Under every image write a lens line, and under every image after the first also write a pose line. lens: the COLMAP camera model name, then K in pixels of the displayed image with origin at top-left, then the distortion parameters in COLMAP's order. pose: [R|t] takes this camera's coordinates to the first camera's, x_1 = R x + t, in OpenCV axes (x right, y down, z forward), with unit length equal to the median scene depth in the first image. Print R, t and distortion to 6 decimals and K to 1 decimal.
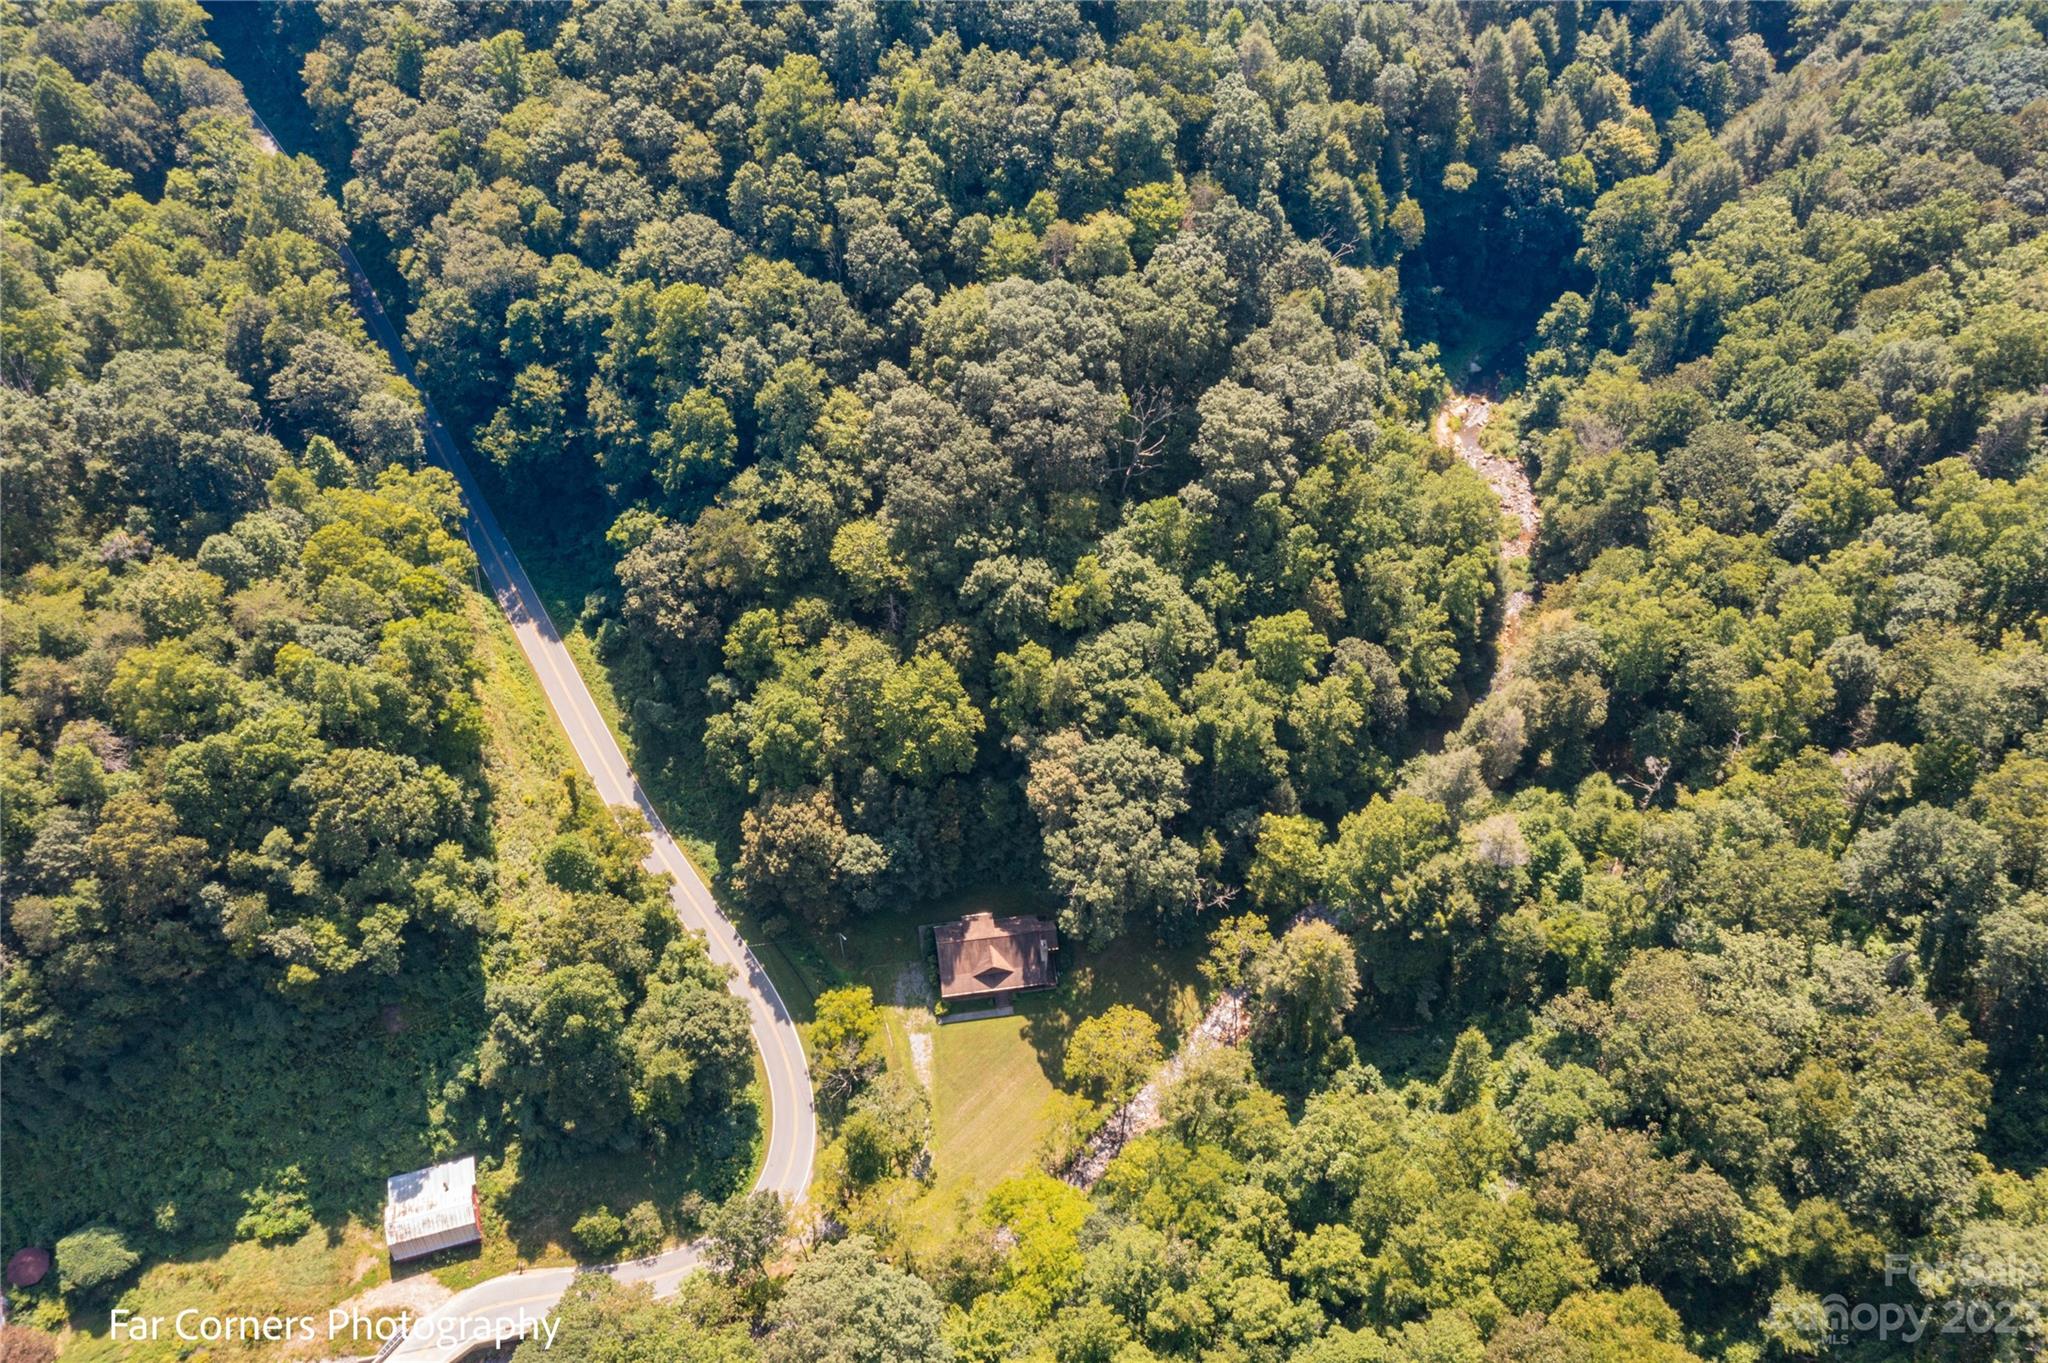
lens RADIAL K [[1622.3, 0, 1024.0], [0, 1622.3, 681.5], [0, 0, 1]] dist [-0.027592, 0.060958]
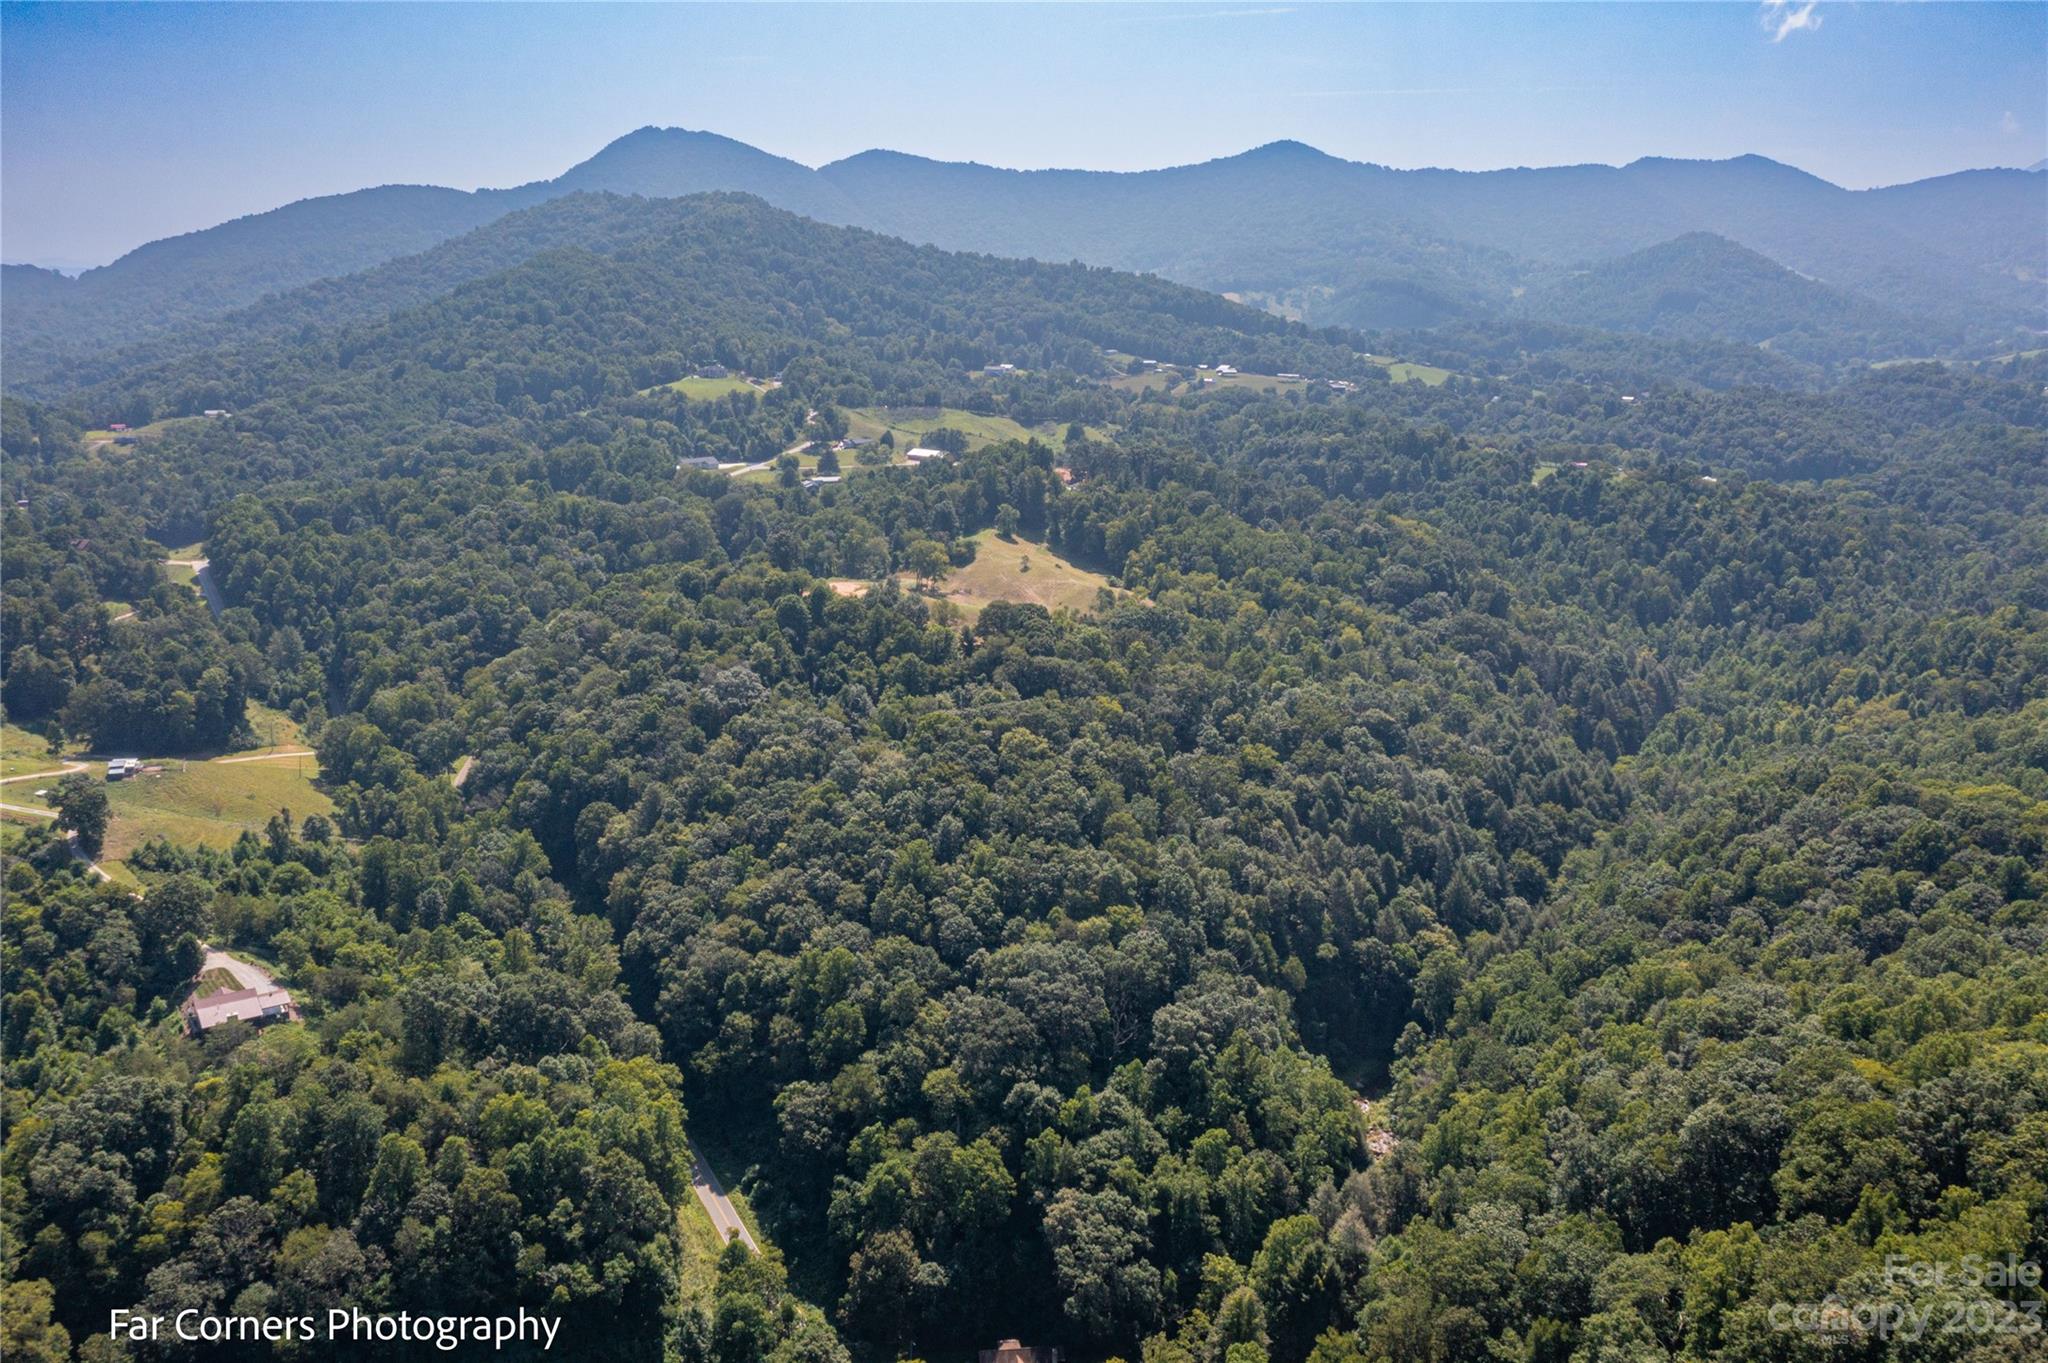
lens RADIAL K [[1622.3, 0, 1024.0], [0, 1622.3, 681.5], [0, 0, 1]] dist [-0.027592, 0.060958]
pose [[0.999676, 0.001713, -0.025407, 0.019955], [-0.017786, 0.760995, -0.648514, 0.627867], [0.018224, 0.648756, 0.760778, -0.448085]]
